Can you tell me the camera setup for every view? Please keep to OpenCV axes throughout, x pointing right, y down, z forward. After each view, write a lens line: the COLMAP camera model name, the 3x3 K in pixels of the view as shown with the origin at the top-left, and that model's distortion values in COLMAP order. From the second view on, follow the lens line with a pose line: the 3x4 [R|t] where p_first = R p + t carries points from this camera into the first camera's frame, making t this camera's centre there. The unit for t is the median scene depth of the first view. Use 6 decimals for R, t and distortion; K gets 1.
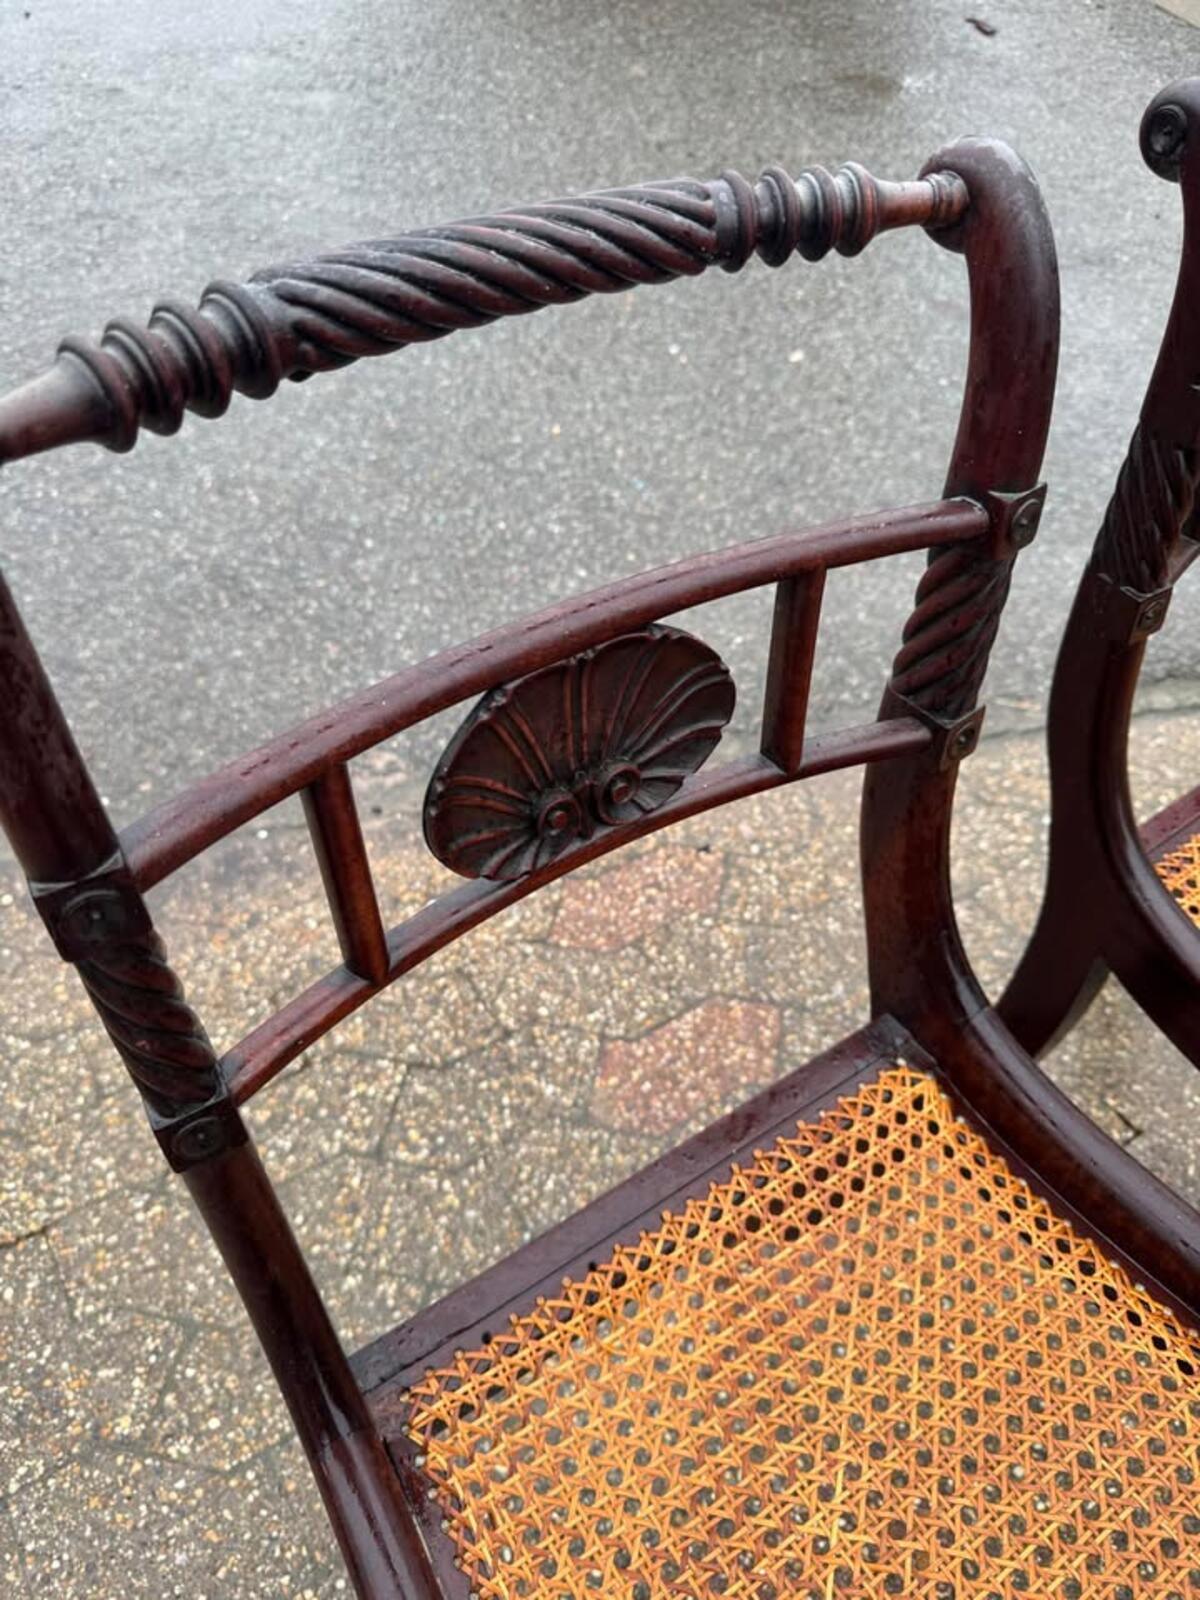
lens RADIAL K [[1171.5, 0, 586.5], [0, 1171.5, 805.0], [0, 0, 1]] dist [-0.000996, -0.011463]
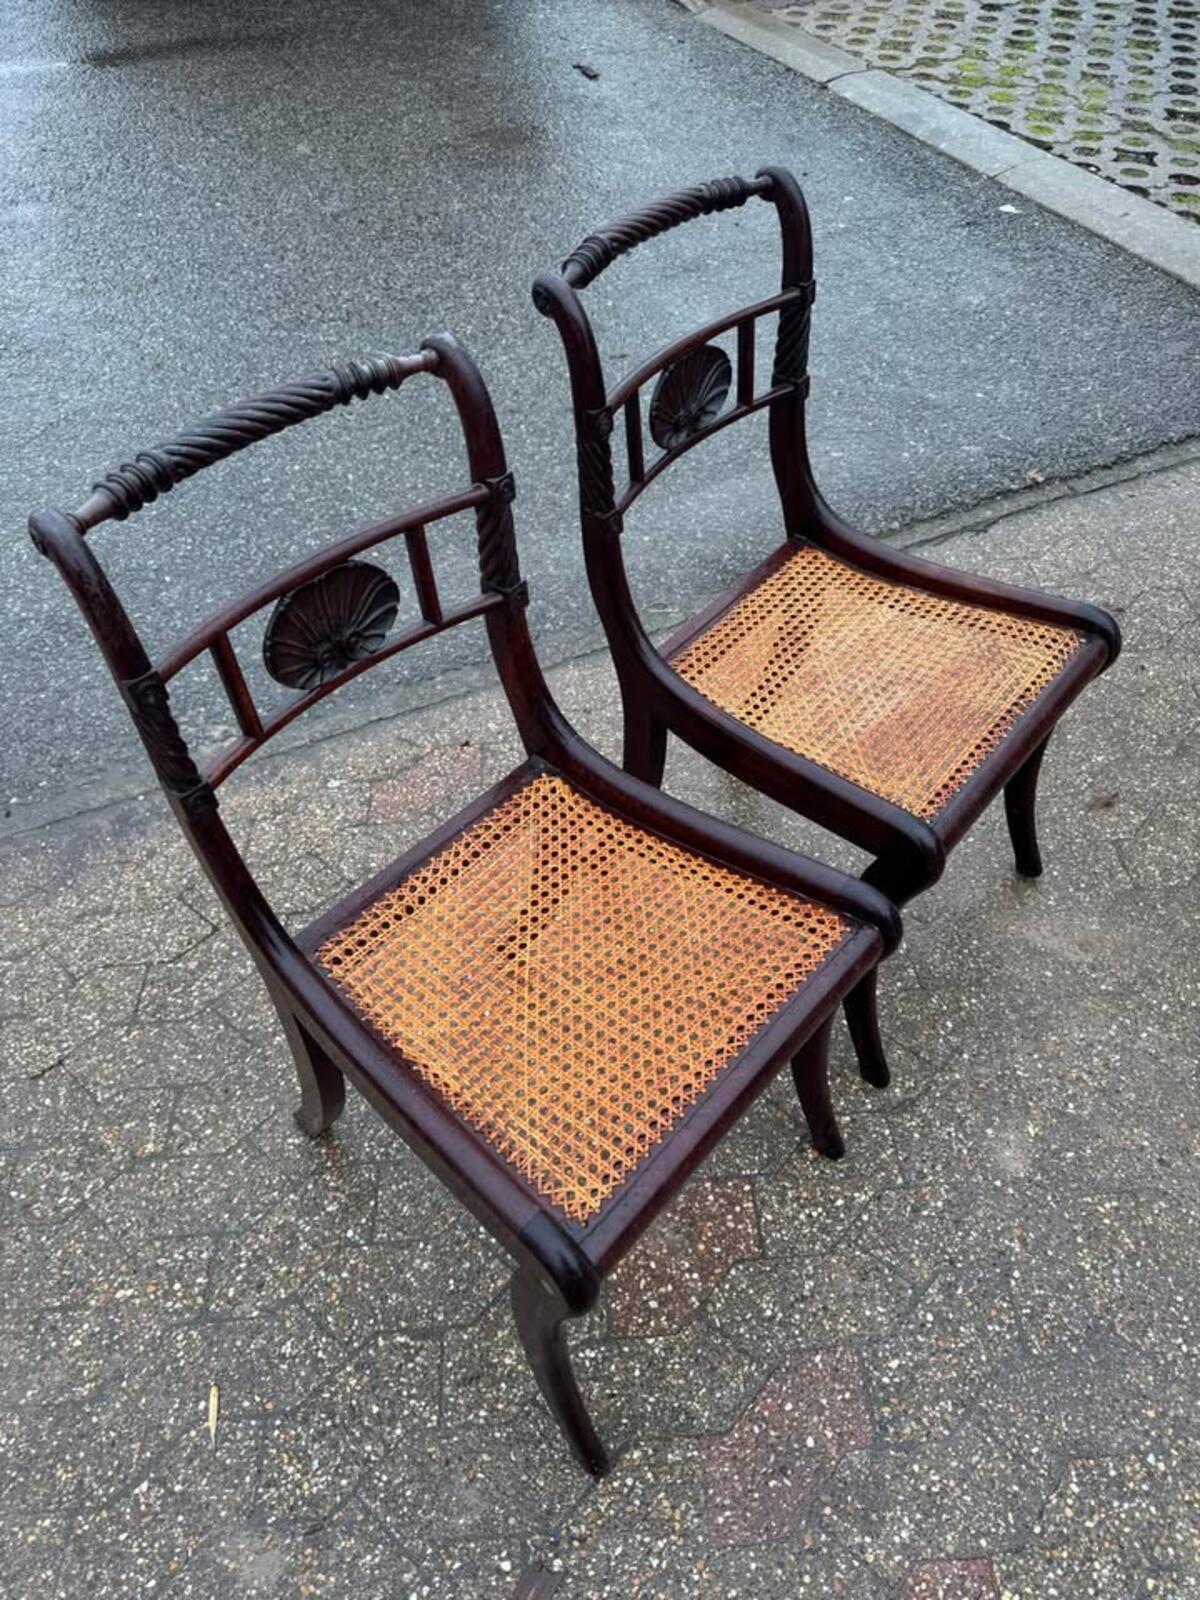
lens RADIAL K [[1181.7, 0, 614.5], [0, 1181.7, 822.5], [0, 0, 1]] dist [0.052191, -0.093703]
pose [[0.964503, -0.210134, 0.159929, 0.055803], [0.208749, 0.977634, 0.025606, 0.274750], [-0.161733, 0.008688, 0.986796, -0.946268]]
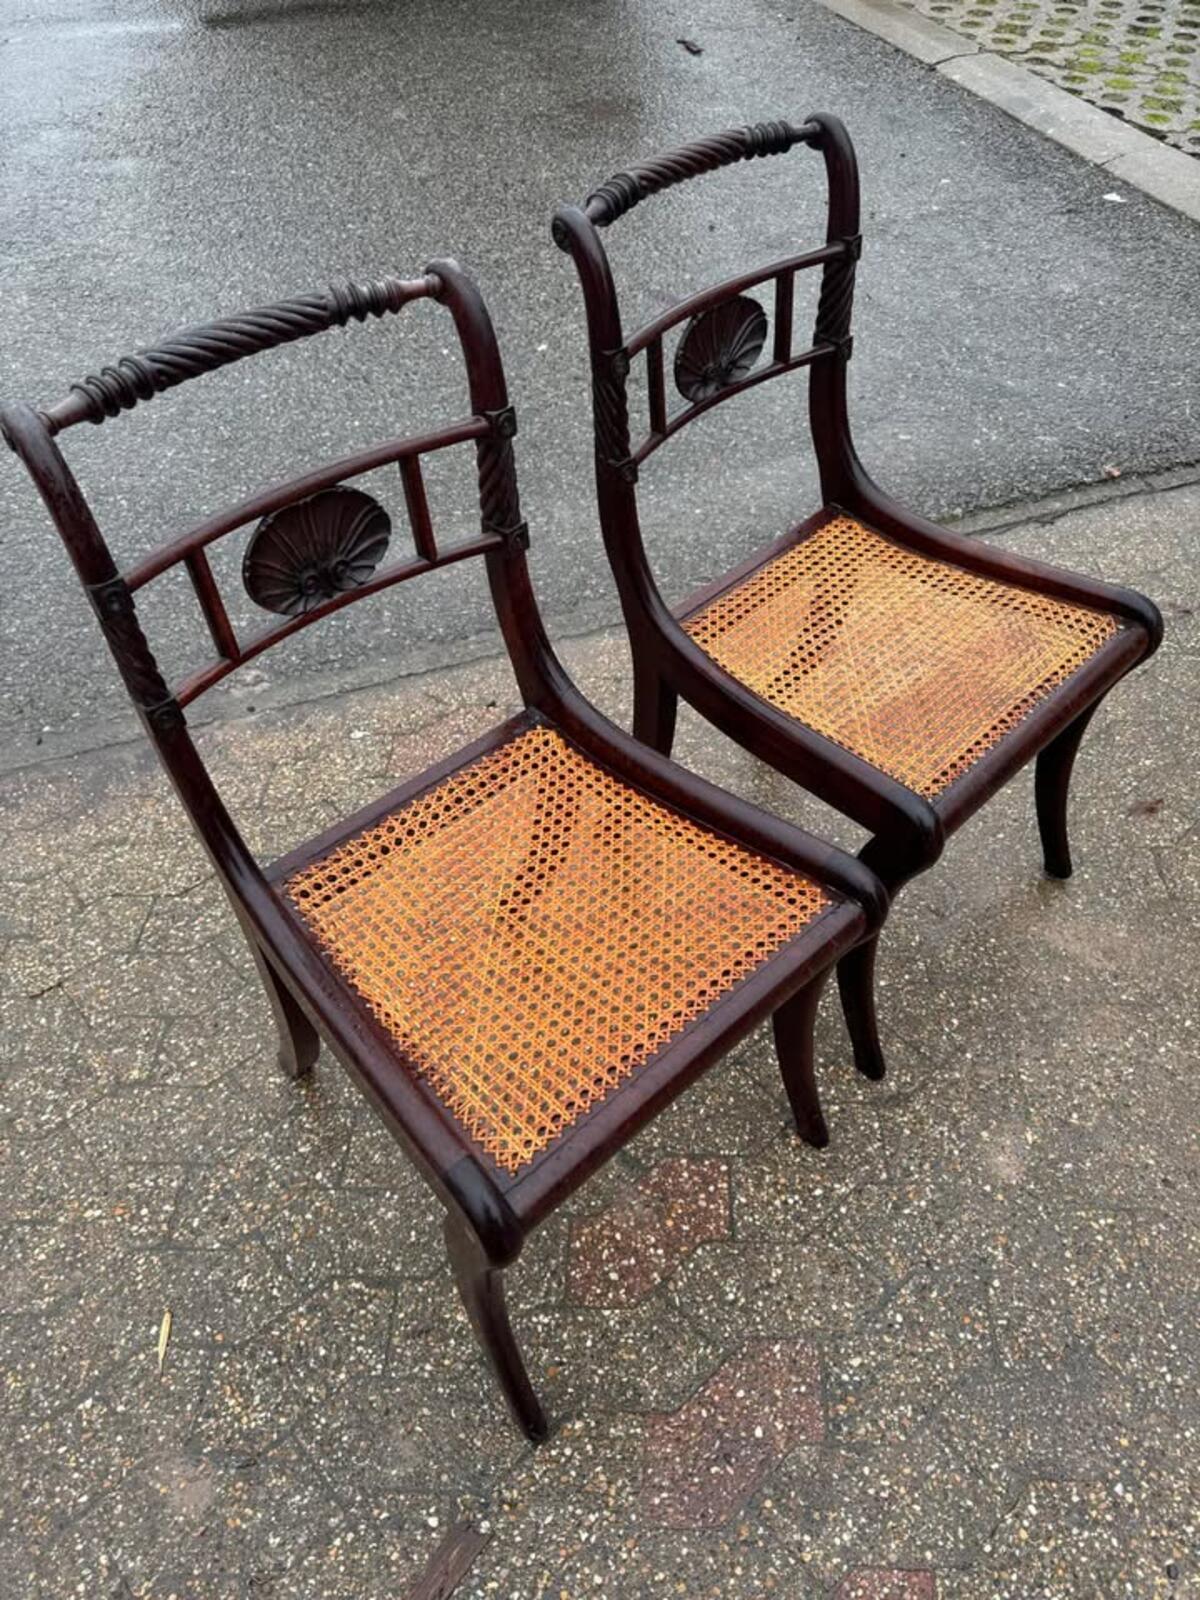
lens RADIAL K [[1179.8, 0, 604.1], [0, 1179.8, 821.8], [0, 0, 1]] dist [0.063993, -0.119358]
pose [[0.986129, -0.140128, 0.088961, 0.185736], [0.139075, 0.990119, 0.017960, 0.357021], [-0.090598, -0.005339, 0.995873, -0.914244]]
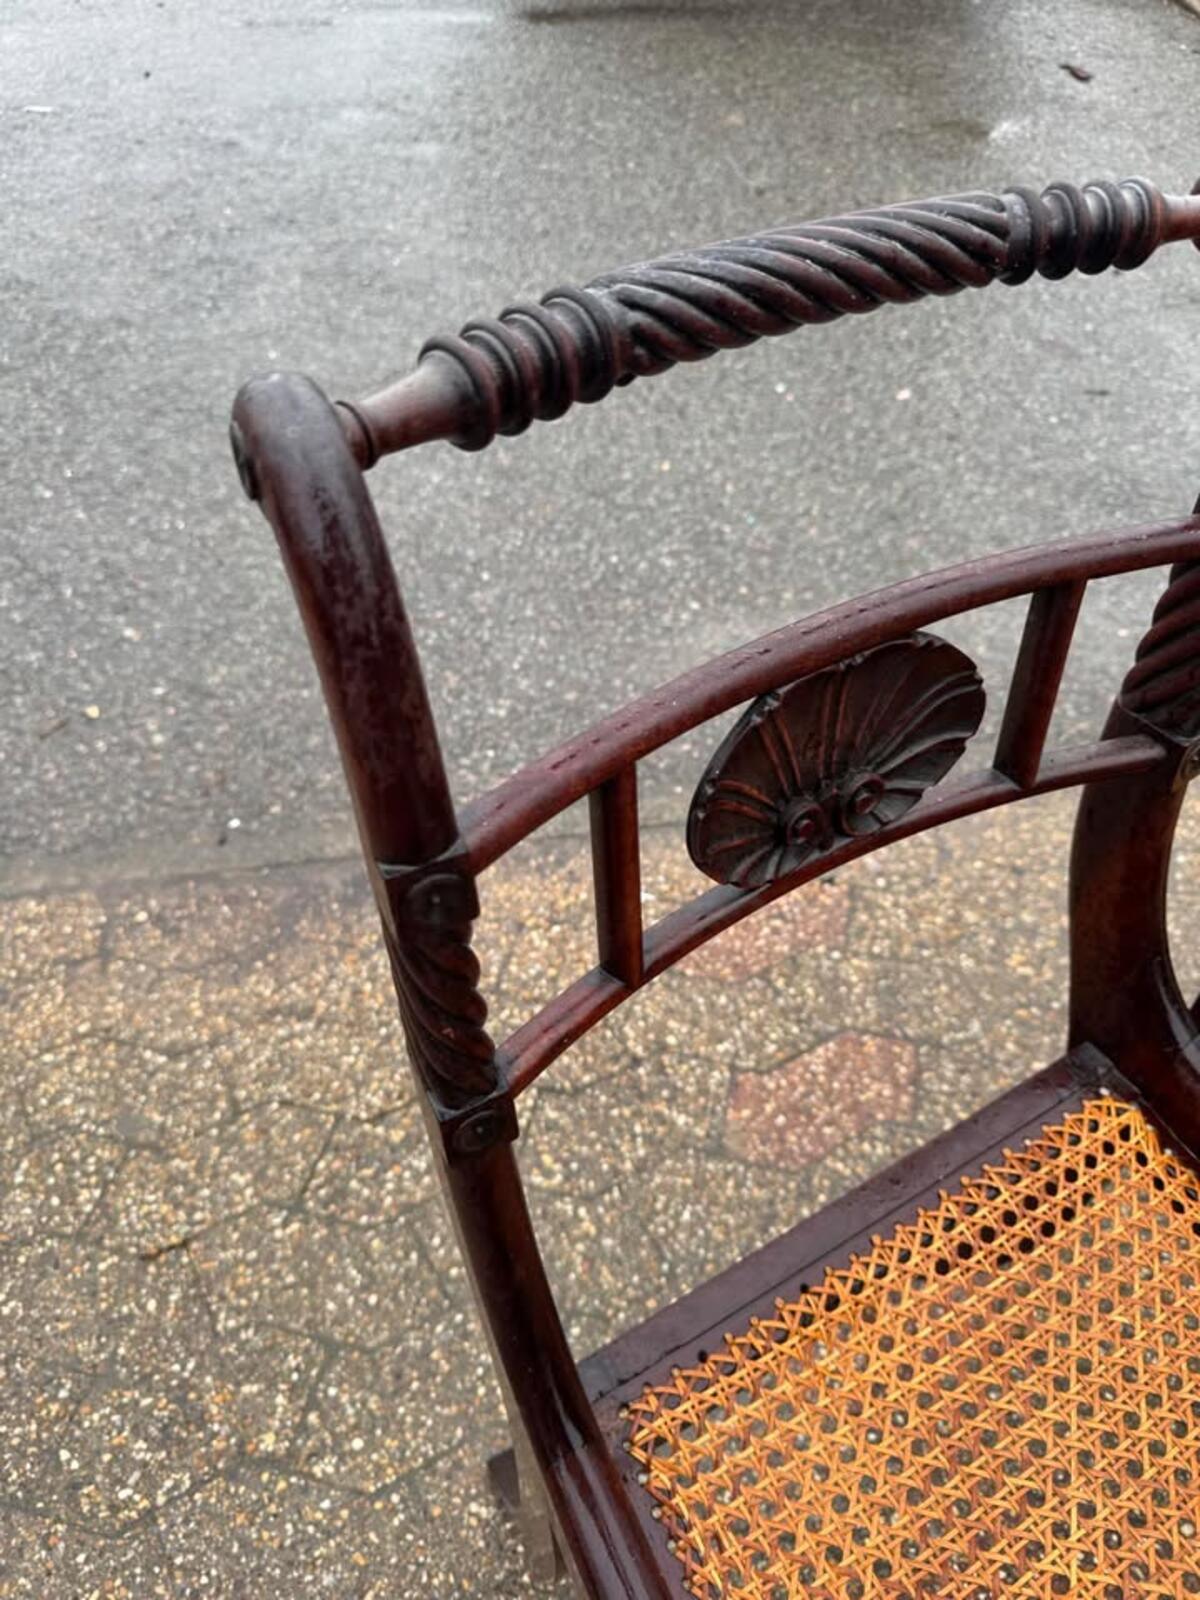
lens RADIAL K [[1173.3, 0, 580.3], [0, 1173.3, 802.5], [0, 0, 1]] dist [-0.003306, -0.010753]
pose [[0.998532, 0.016705, -0.051519, -0.122735], [-0.018586, 0.999170, -0.036257, 0.022590], [0.050870, 0.037162, 0.998014, -0.006747]]
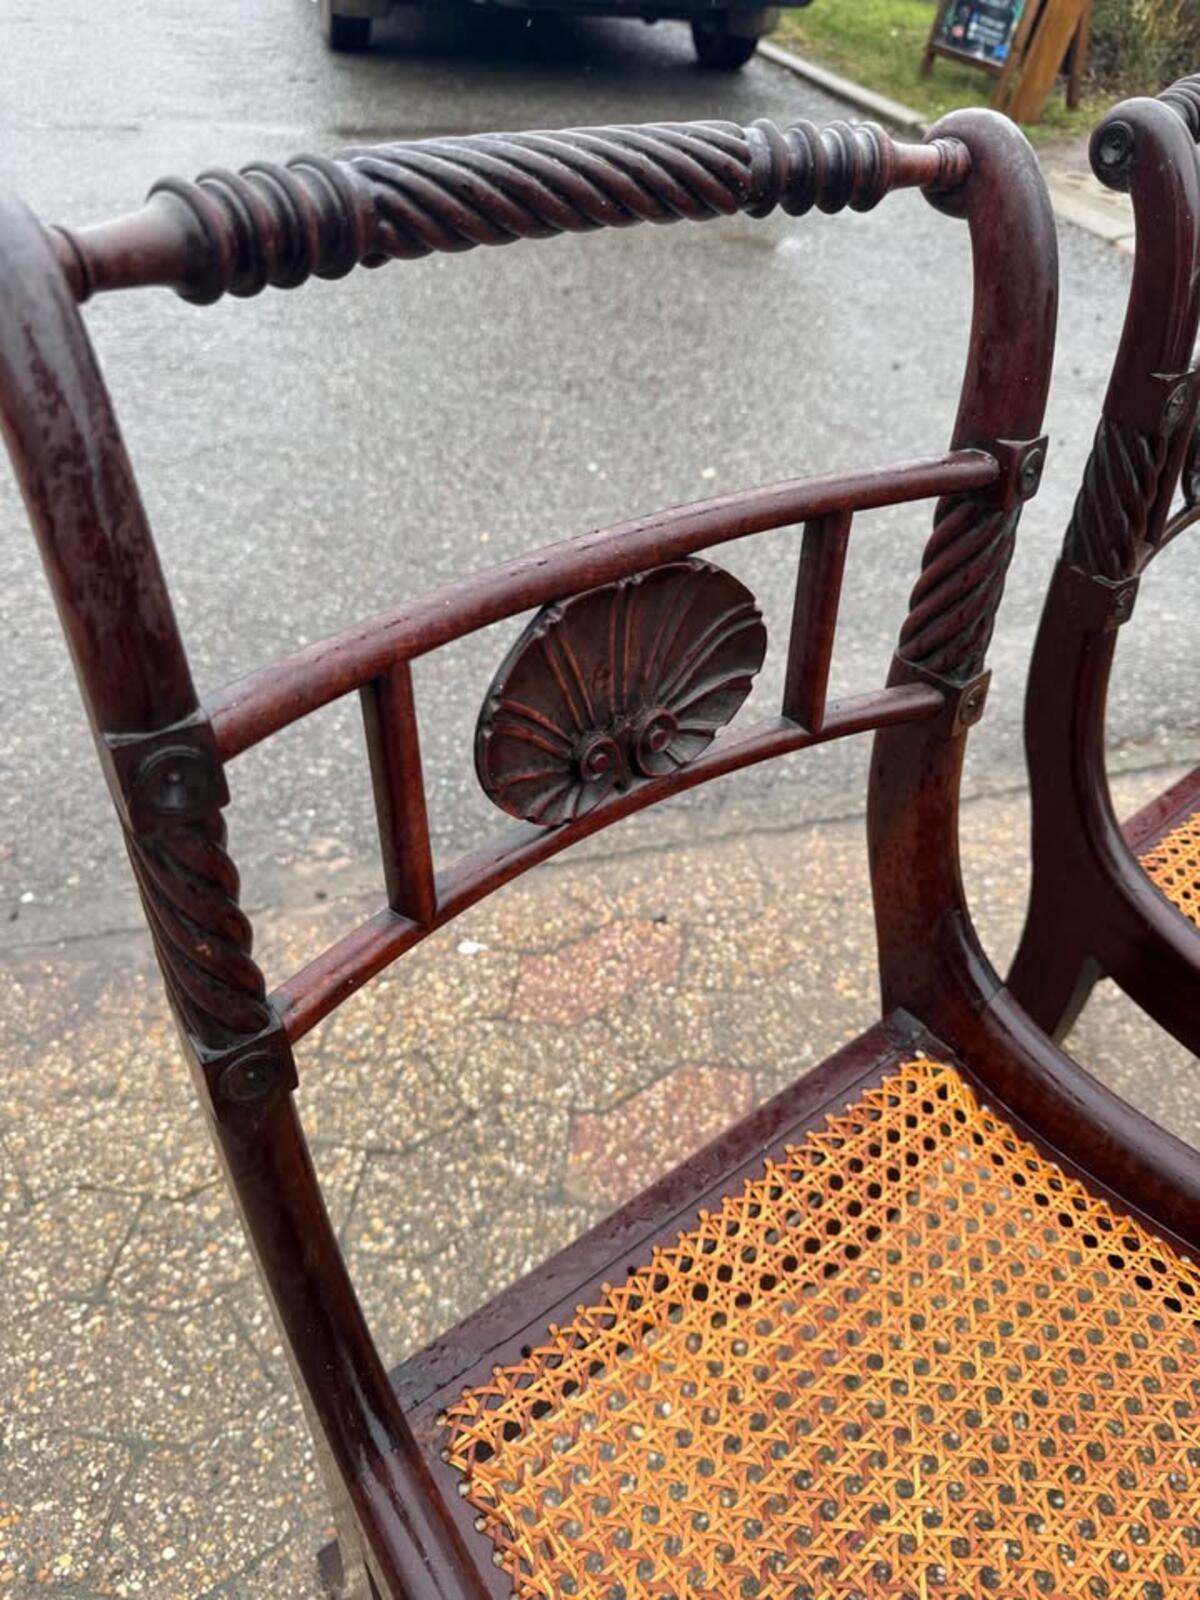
lens RADIAL K [[1173.1, 0, 600.0], [0, 1173.1, 800.0], [0, 0, 1]] dist [-0.005069, -0.006799]
pose [[0.994897, -0.028208, 0.096872, -0.088260], [0.040523, 0.990995, -0.127617, 0.124153], [-0.092400, 0.130892, 0.987081, 0.027581]]
